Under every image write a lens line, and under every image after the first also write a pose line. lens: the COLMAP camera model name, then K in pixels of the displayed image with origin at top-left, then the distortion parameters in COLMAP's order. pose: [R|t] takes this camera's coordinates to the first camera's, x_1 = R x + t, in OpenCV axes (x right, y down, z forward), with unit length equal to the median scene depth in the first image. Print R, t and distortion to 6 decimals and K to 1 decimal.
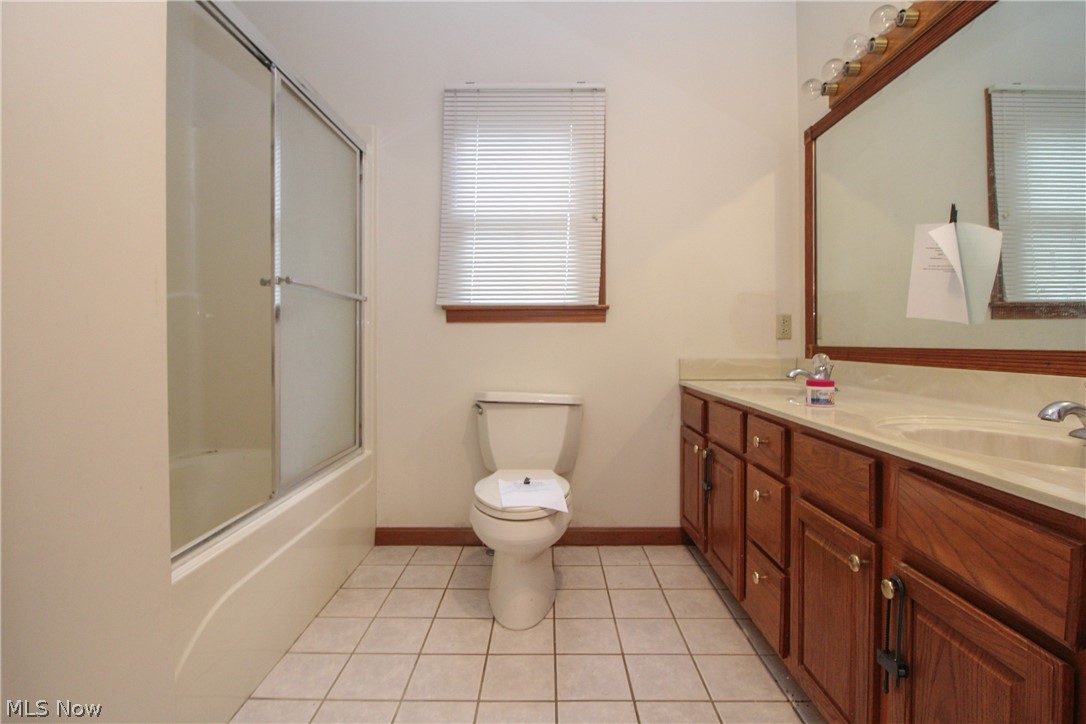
lens RADIAL K [[513.3, 0, 543.5], [0, 513.3, 355.1], [0, 0, 1]] dist [-0.015847, -0.004038]
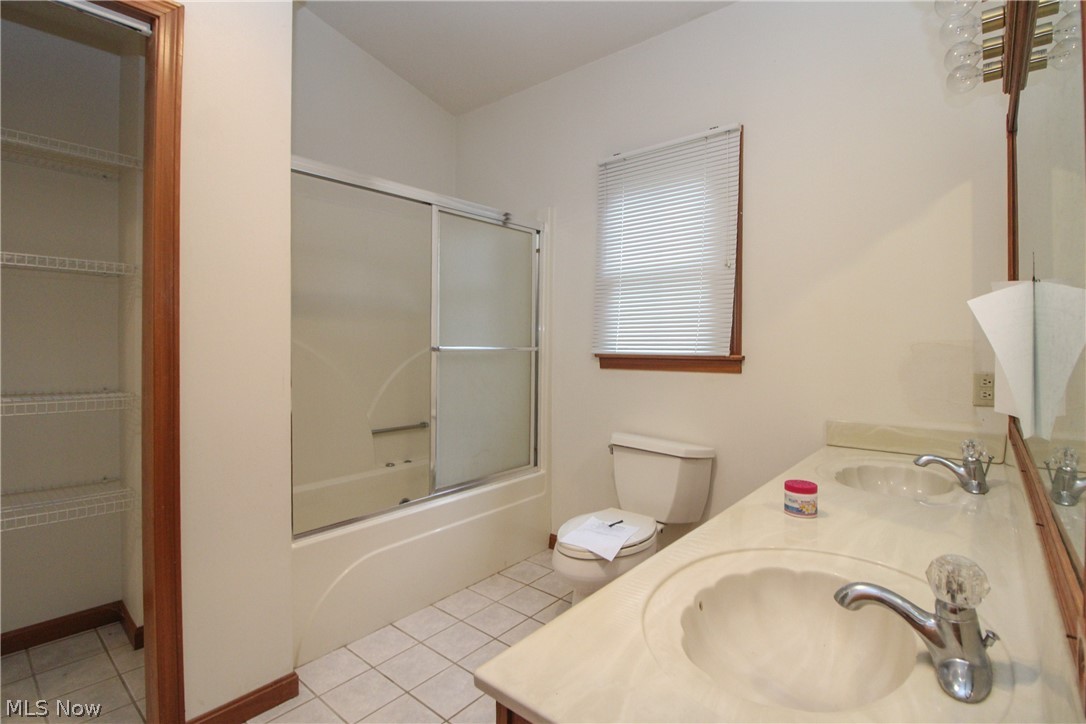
lens RADIAL K [[513.3, 0, 553.7], [0, 513.3, 355.2], [0, 0, 1]] dist [-0.015847, -0.004038]
pose [[0.774286, 0.017286, -0.632599, 0.457598], [-0.019841, 0.999799, 0.003034, -0.095613], [0.632524, 0.010202, 0.774473, 0.053438]]
